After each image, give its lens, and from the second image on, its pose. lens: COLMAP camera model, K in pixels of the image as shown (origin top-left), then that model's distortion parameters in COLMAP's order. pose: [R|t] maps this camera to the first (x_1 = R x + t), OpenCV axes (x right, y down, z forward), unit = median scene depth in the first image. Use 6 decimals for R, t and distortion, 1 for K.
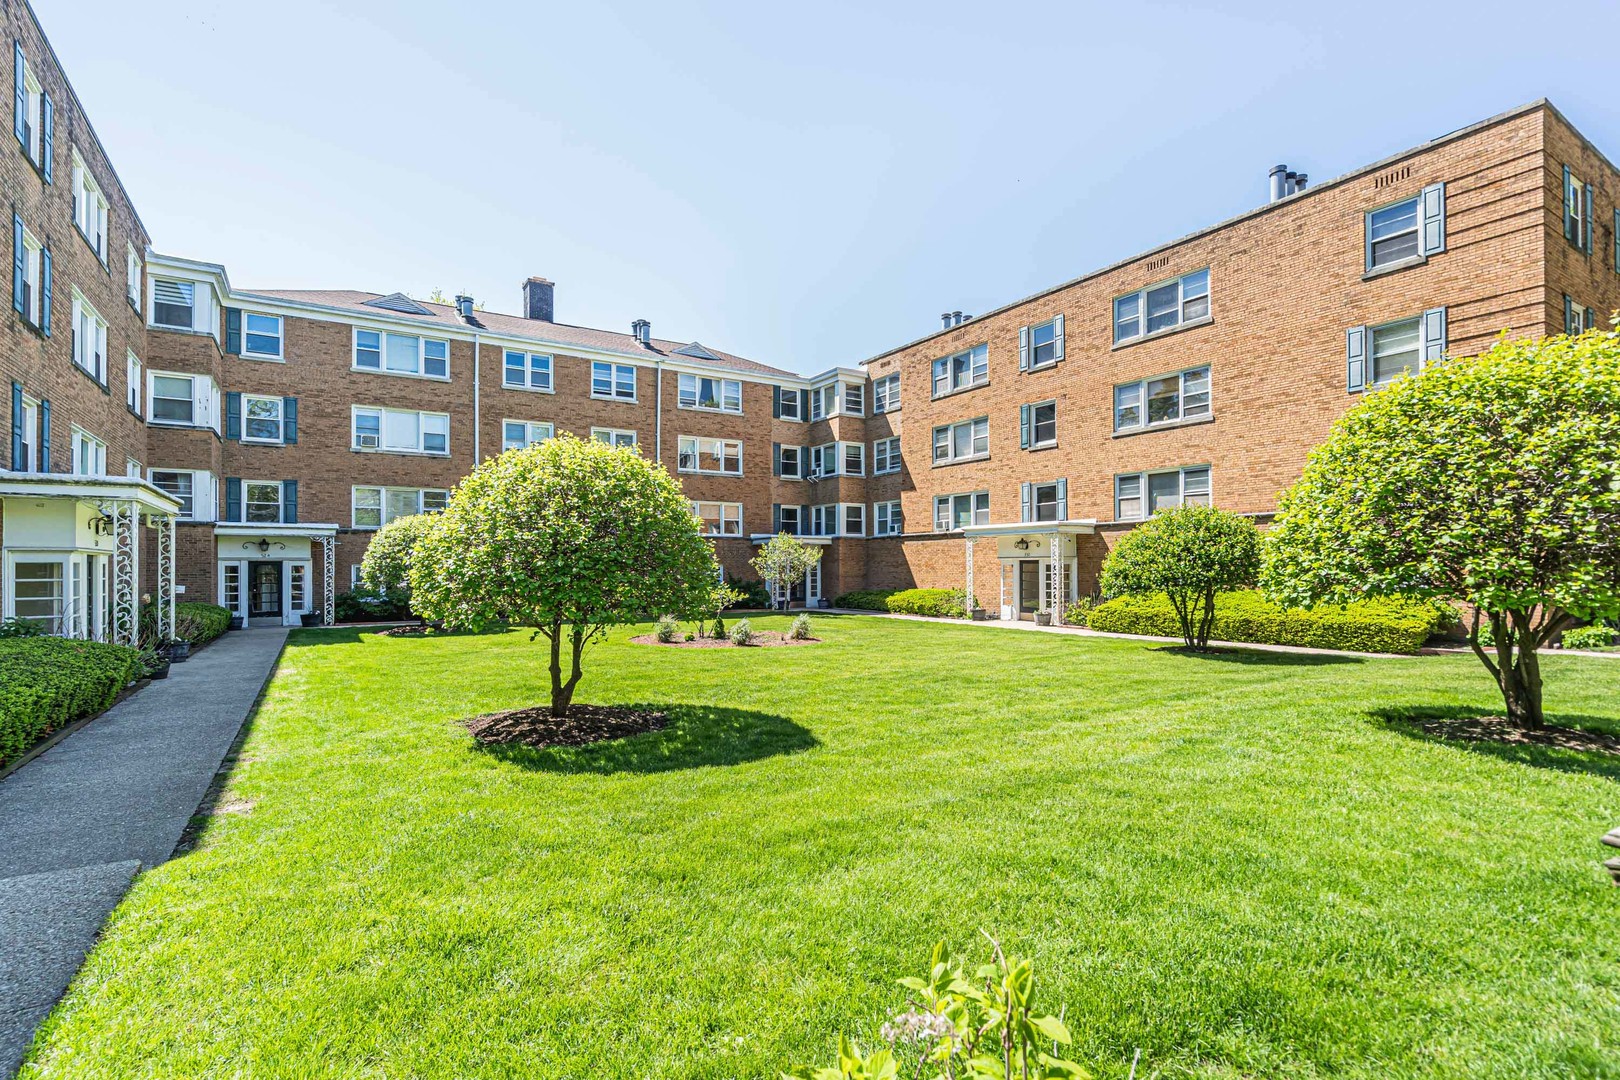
lens RADIAL K [[763.6, 0, 808.8], [0, 763.6, 565.7], [0, 0, 1]] dist [0.000811, 0.000648]
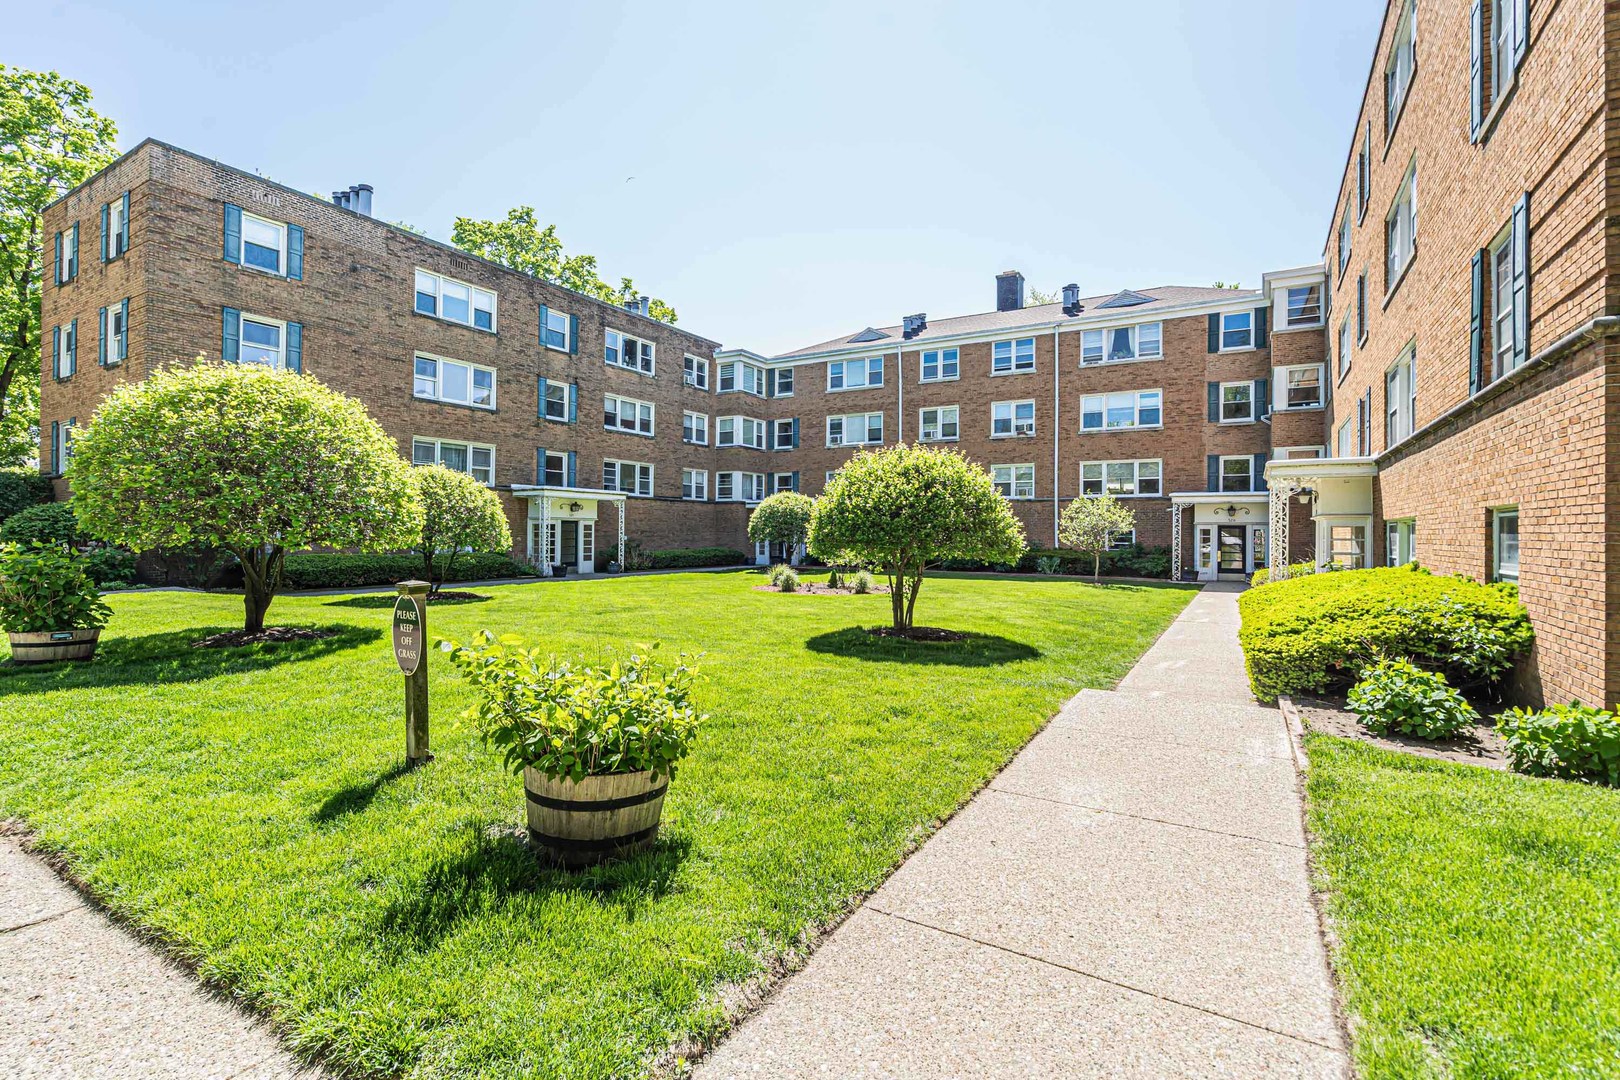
lens RADIAL K [[744.1, 0, 810.0], [0, 744.1, 540.0], [0, 0, 1]] dist [0.000123, 0.000563]
pose [[0.458657, 0.019152, -0.888407, 0.554577], [-0.006555, 0.999813, 0.018170, -0.000625], [0.888589, -0.002510, 0.458697, 0.271123]]
